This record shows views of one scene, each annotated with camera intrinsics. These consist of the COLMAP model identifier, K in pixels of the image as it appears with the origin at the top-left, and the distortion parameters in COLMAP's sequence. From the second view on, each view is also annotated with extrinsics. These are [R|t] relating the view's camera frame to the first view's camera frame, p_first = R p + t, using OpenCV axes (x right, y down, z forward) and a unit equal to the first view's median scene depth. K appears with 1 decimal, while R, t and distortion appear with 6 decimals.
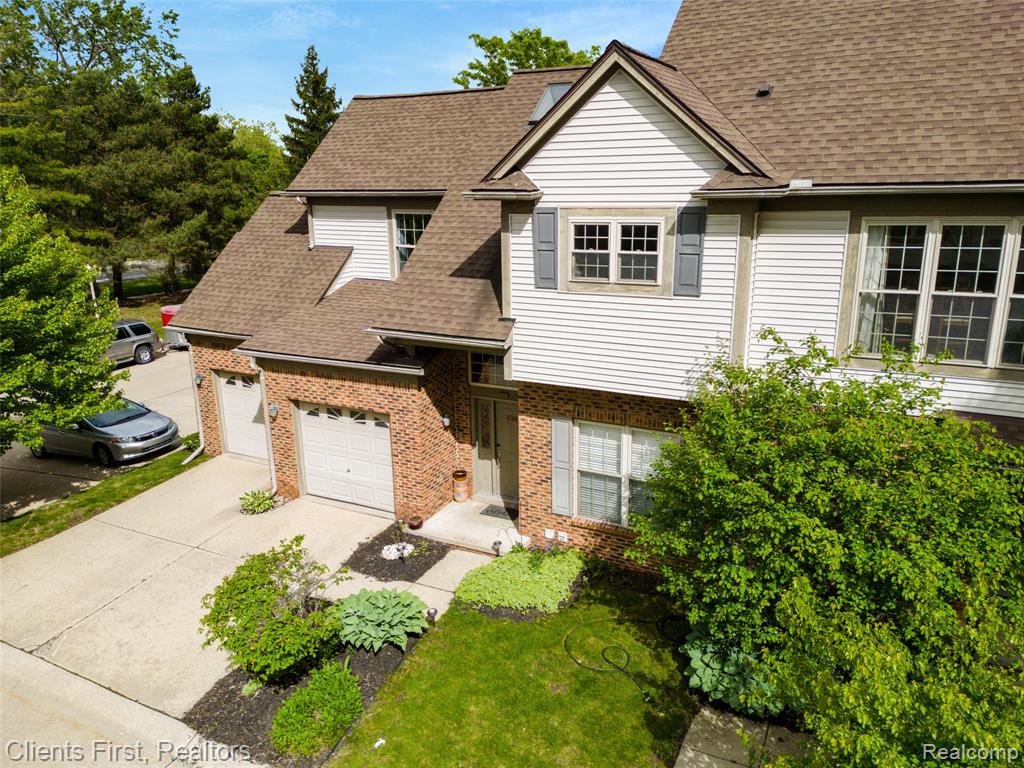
lens RADIAL K [[729.2, 0, 513.2], [0, 729.2, 381.0], [0, 0, 1]] dist [0.008489, -0.001017]
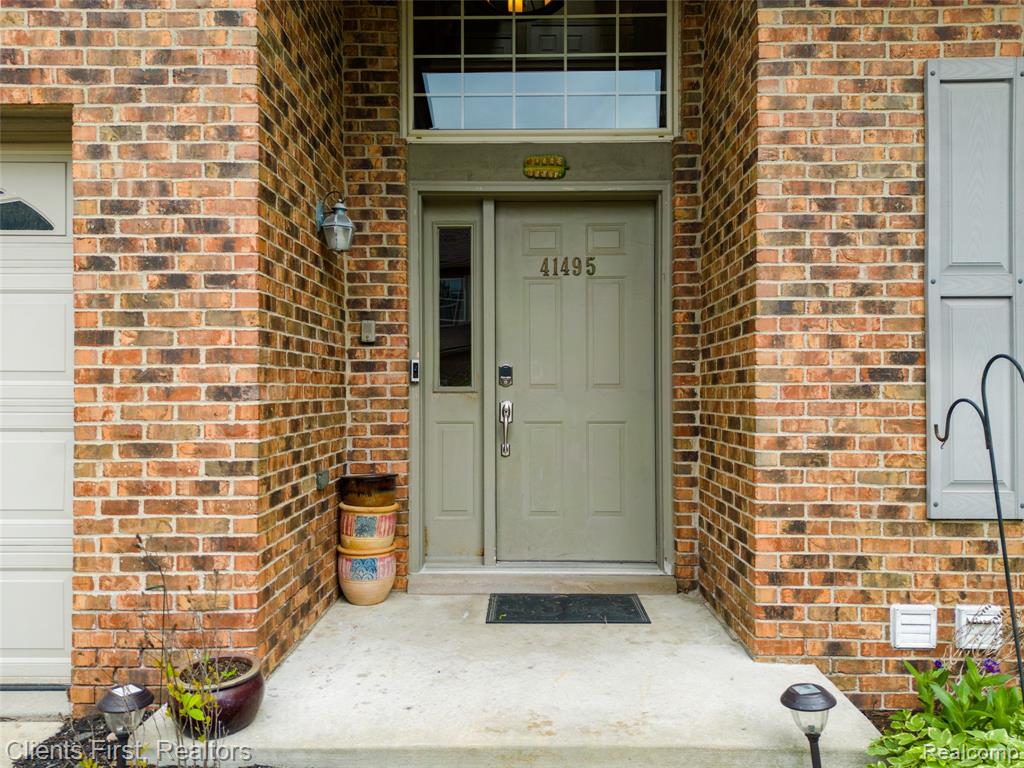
lens RADIAL K [[729.2, 0, 516.7], [0, 729.2, 393.9], [0, 0, 1]] dist [0.008489, -0.001017]
pose [[0.898458, 0.015150, 0.438798, -0.155633], [0.093972, 0.969610, -0.225887, 0.180718], [-0.428886, 0.244185, 0.869730, 0.844116]]
